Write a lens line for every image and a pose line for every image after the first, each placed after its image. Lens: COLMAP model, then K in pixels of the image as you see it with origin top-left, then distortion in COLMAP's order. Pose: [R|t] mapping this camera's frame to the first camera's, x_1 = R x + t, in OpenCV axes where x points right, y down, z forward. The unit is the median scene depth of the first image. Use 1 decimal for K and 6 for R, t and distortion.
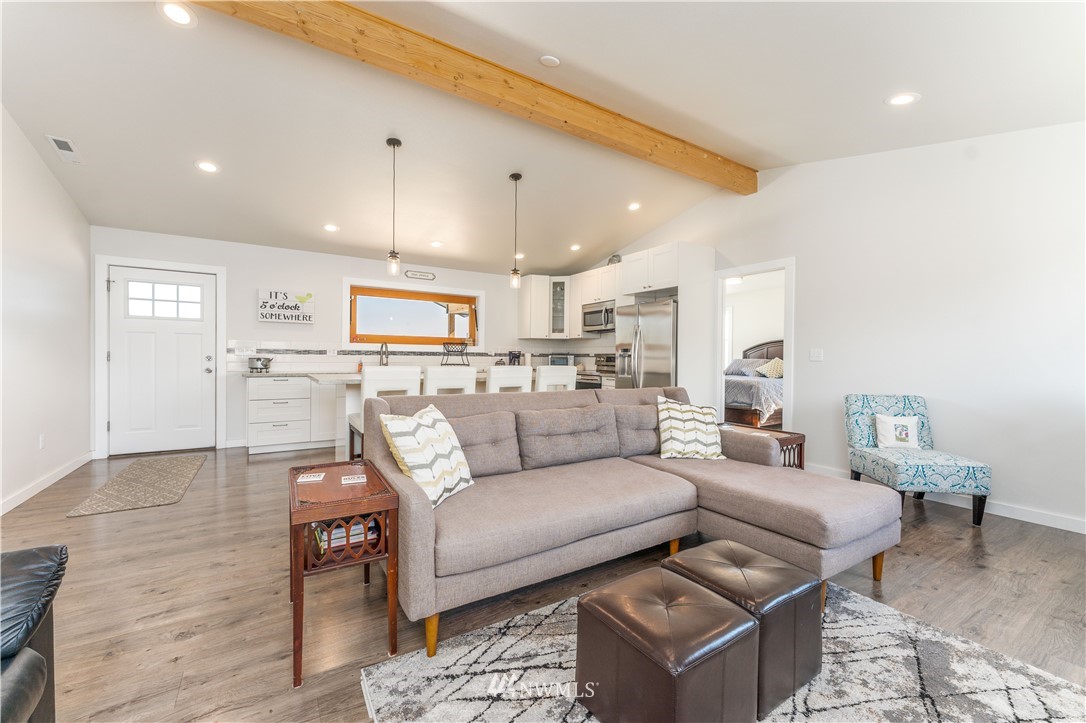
lens RADIAL K [[435.0, 0, 538.7], [0, 435.0, 361.4], [0, 0, 1]] dist [0.004440, -0.000034]
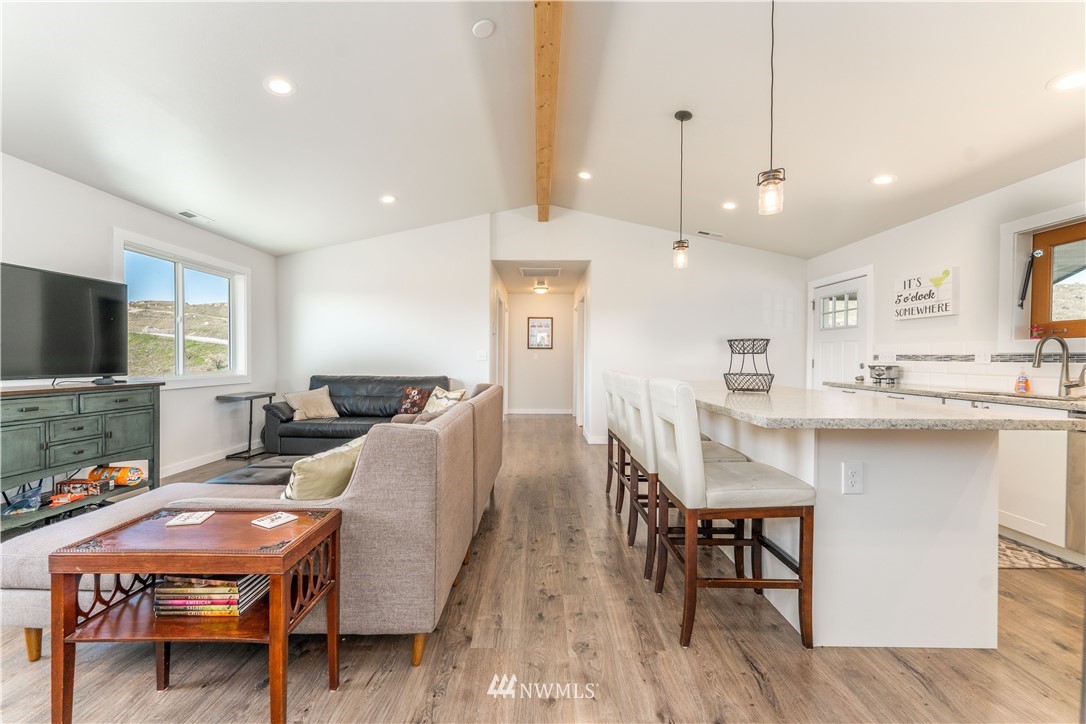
lens RADIAL K [[435.0, 0, 538.7], [0, 435.0, 361.9], [0, 0, 1]] dist [0.004440, -0.000034]
pose [[-0.538434, -0.006933, -0.842639, 0.351037], [-0.021955, 0.999742, 0.005803, -0.005068], [0.842382, 0.021625, -0.538447, 0.784662]]
